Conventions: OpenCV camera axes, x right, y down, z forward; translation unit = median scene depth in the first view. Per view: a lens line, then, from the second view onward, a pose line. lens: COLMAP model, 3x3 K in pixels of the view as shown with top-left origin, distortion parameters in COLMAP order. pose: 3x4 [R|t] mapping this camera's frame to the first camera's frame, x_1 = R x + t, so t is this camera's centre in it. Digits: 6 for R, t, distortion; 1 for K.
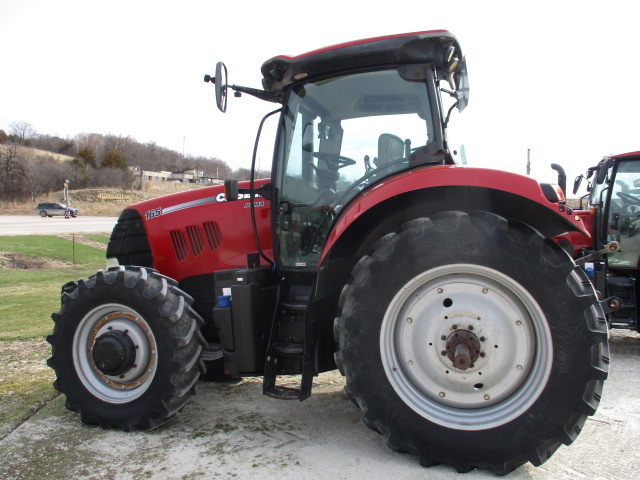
lens RADIAL K [[530.2, 0, 320.0], [0, 530.2, 242.4], [0, 0, 1]] dist [-0.034972, 0.011445]
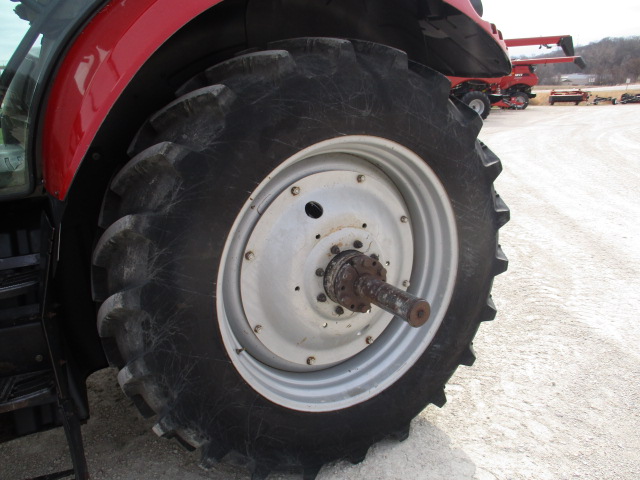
lens RADIAL K [[530.2, 0, 311.4], [0, 530.2, 230.6], [0, 0, 1]] dist [-0.034972, 0.011445]
pose [[0.703011, -0.227117, 0.673939, -0.126174], [0.072444, 0.965576, 0.249829, -0.004299], [-0.707480, -0.126810, 0.695264, 0.540157]]
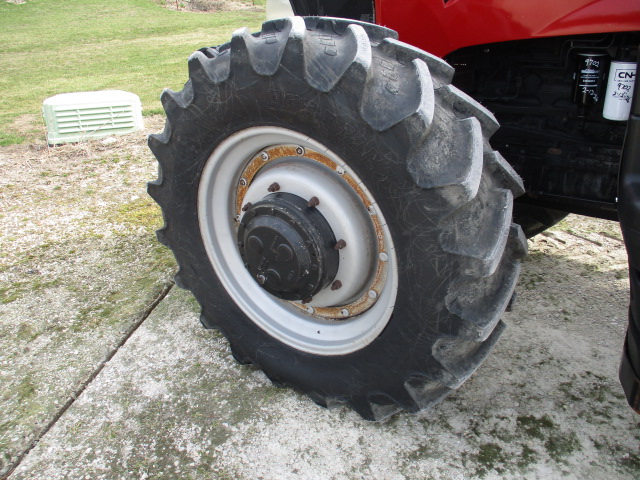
lens RADIAL K [[530.2, 0, 324.8], [0, 530.2, 230.9], [0, 0, 1]] dist [-0.034972, 0.011445]
pose [[0.949070, 0.115255, -0.293228, -0.257529], [0.023795, 0.901809, 0.431478, 0.023702], [0.314165, -0.416481, 0.853138, 0.699403]]
